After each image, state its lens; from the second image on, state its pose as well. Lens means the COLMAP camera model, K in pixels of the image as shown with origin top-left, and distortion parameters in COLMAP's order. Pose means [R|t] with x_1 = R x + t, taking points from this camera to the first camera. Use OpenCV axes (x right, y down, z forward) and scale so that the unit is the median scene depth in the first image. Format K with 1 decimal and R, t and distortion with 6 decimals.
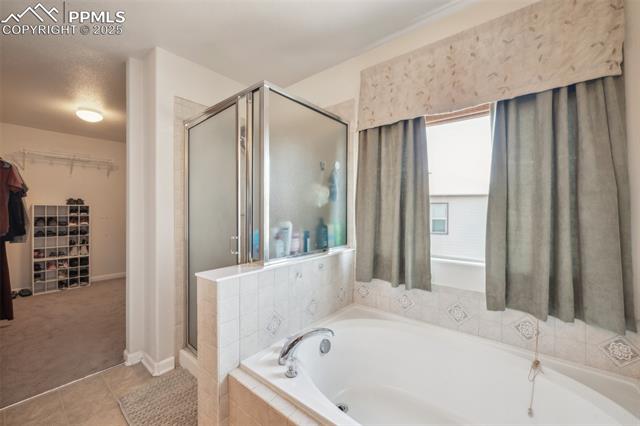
lens RADIAL K [[254.0, 0, 320.0], [0, 254.0, 213.0], [0, 0, 1]] dist [0.002251, 0.000290]
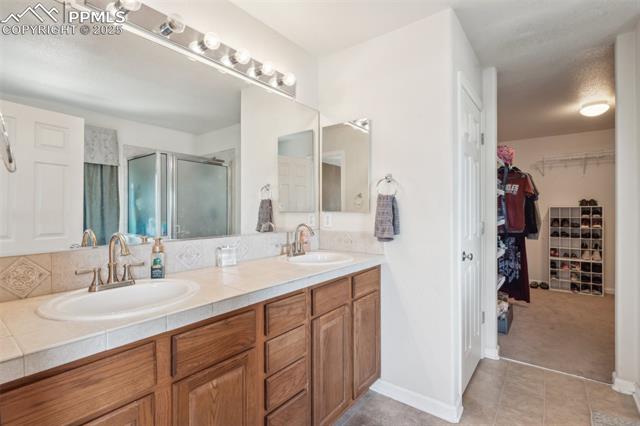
lens RADIAL K [[304.0, 0, 320.0], [0, 304.0, 213.0], [0, 0, 1]] dist [0.000164, 0.000016]
pose [[0.030720, -0.000172, -0.999528, 0.138256], [-0.006936, 0.999976, -0.000385, 0.000907], [0.999504, 0.006945, 0.030718, -0.023786]]
